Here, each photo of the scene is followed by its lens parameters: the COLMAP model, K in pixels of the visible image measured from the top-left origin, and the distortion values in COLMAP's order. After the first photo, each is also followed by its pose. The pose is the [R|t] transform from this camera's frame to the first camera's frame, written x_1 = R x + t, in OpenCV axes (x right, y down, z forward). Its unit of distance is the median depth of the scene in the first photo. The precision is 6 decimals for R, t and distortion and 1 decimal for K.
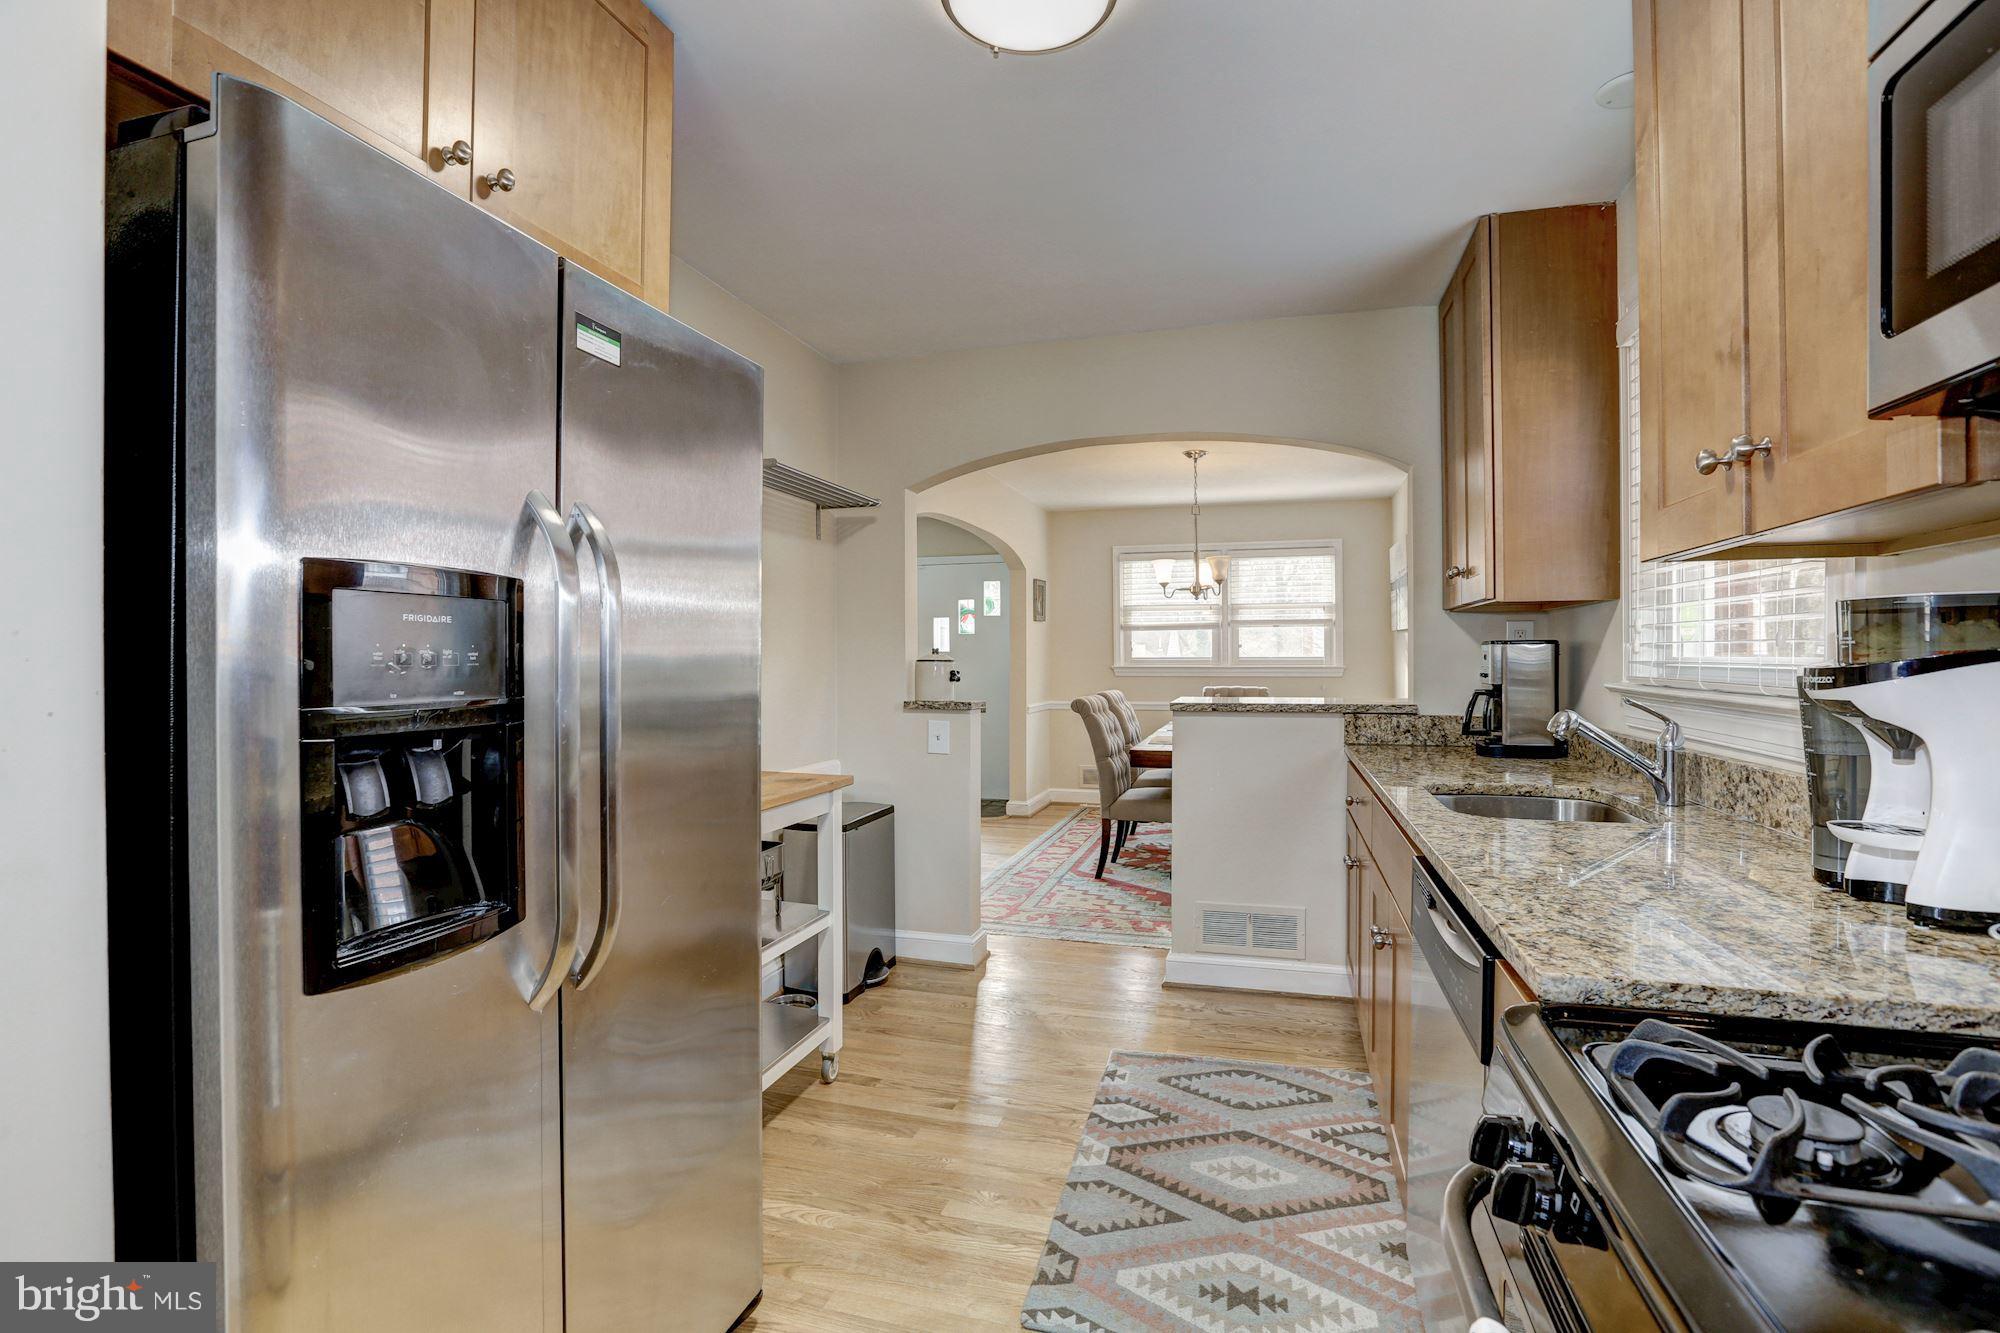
lens RADIAL K [[907.1, 0, 1000.0], [0, 907.1, 666.5], [0, 0, 1]] dist [-0.045923, 0.017050]
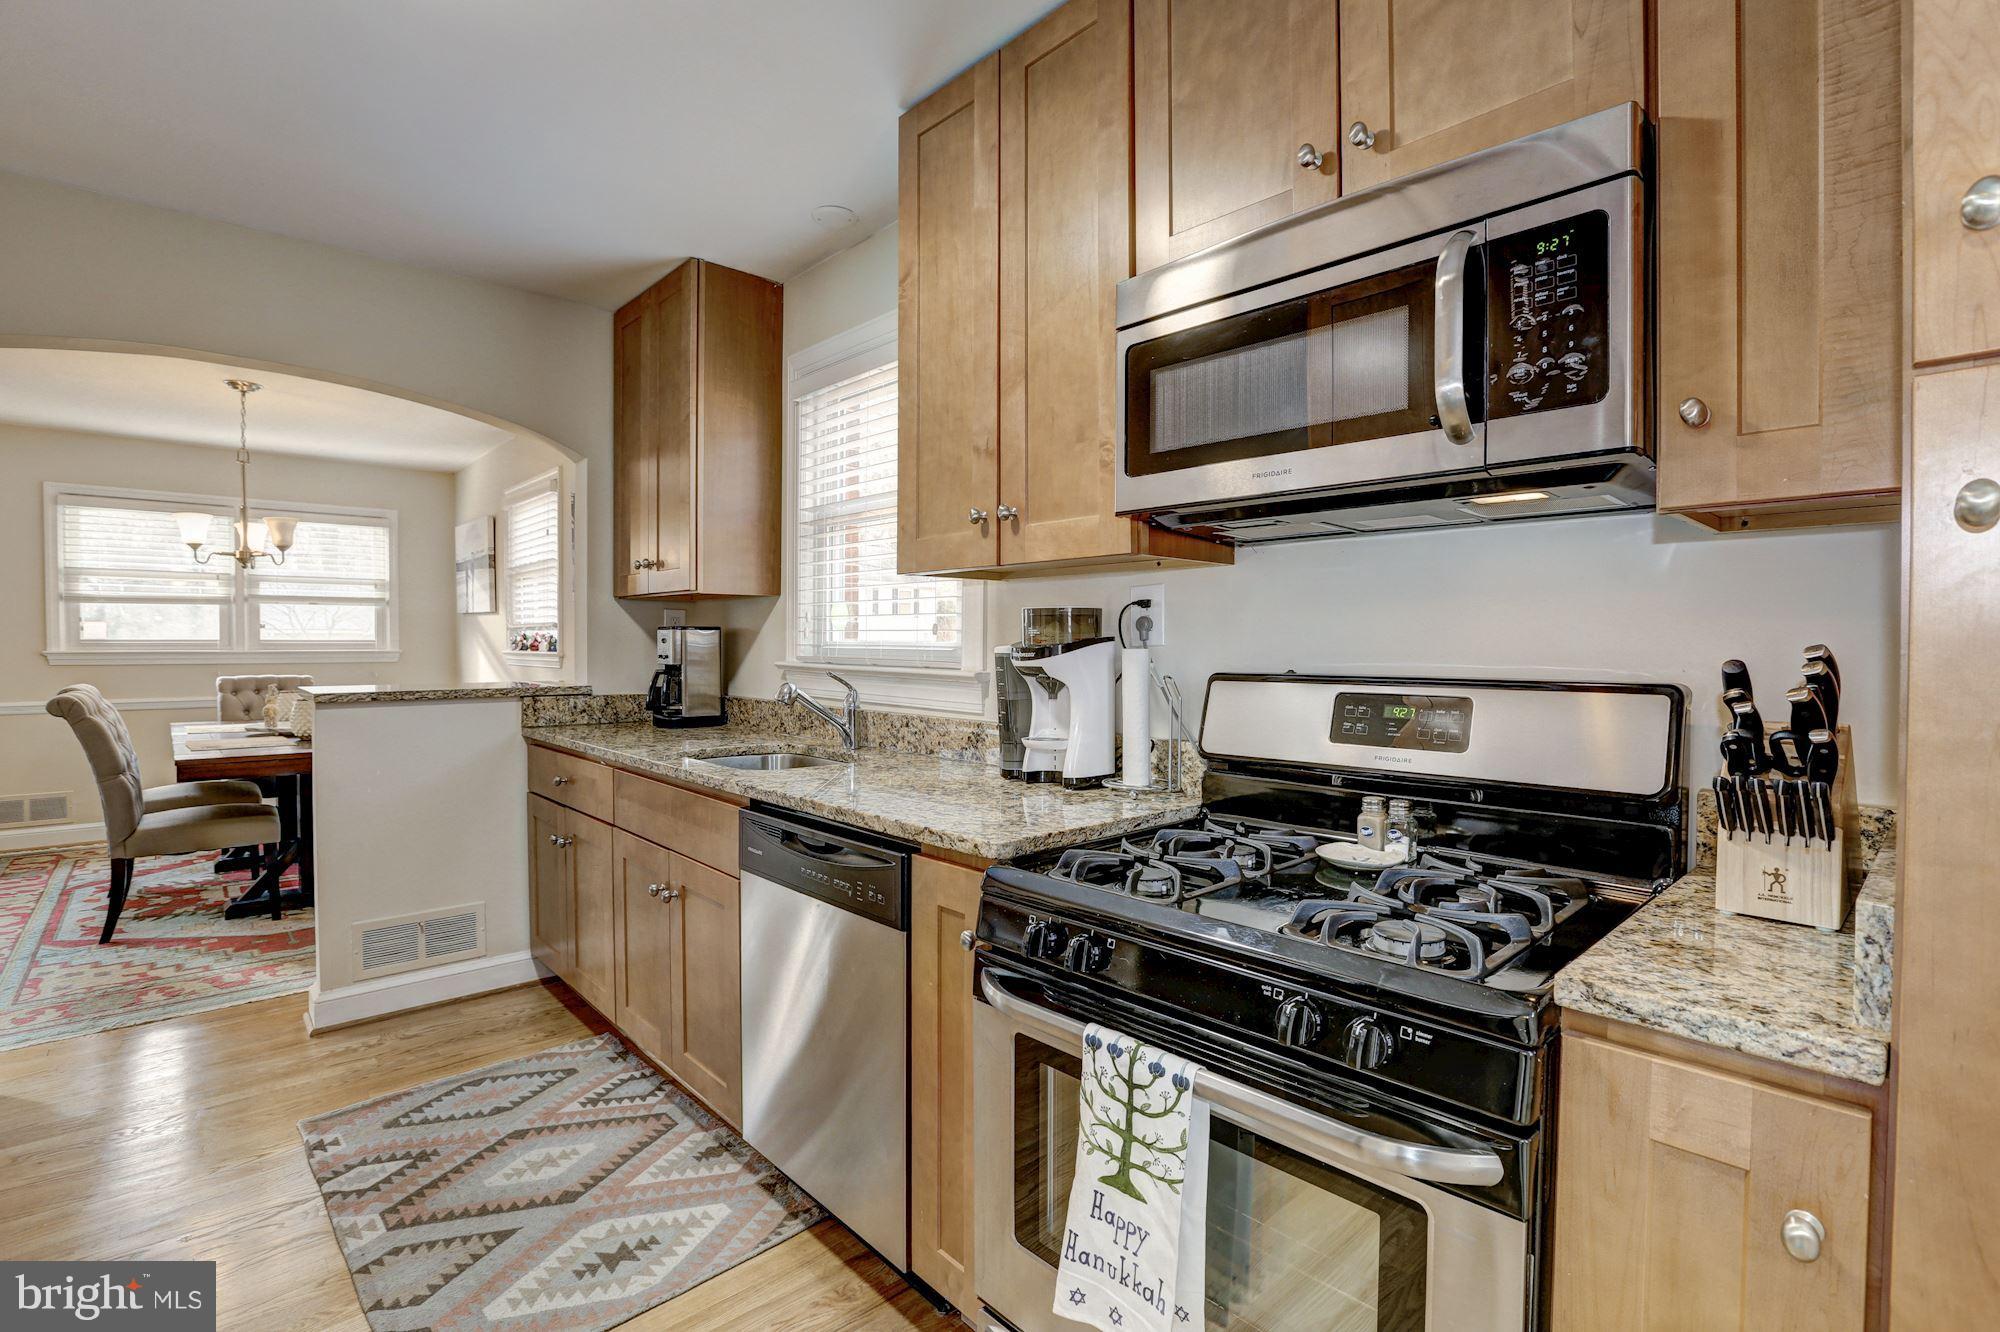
lens RADIAL K [[906.6, 0, 1000.0], [0, 906.6, 666.0], [0, 0, 1]] dist [-0.066567, 0.017301]
pose [[0.506239, -0.018428, 0.862196, -0.271232], [0.003207, 0.999805, 0.019486, 0.000924], [-0.862387, -0.007100, 0.506199, 0.074550]]
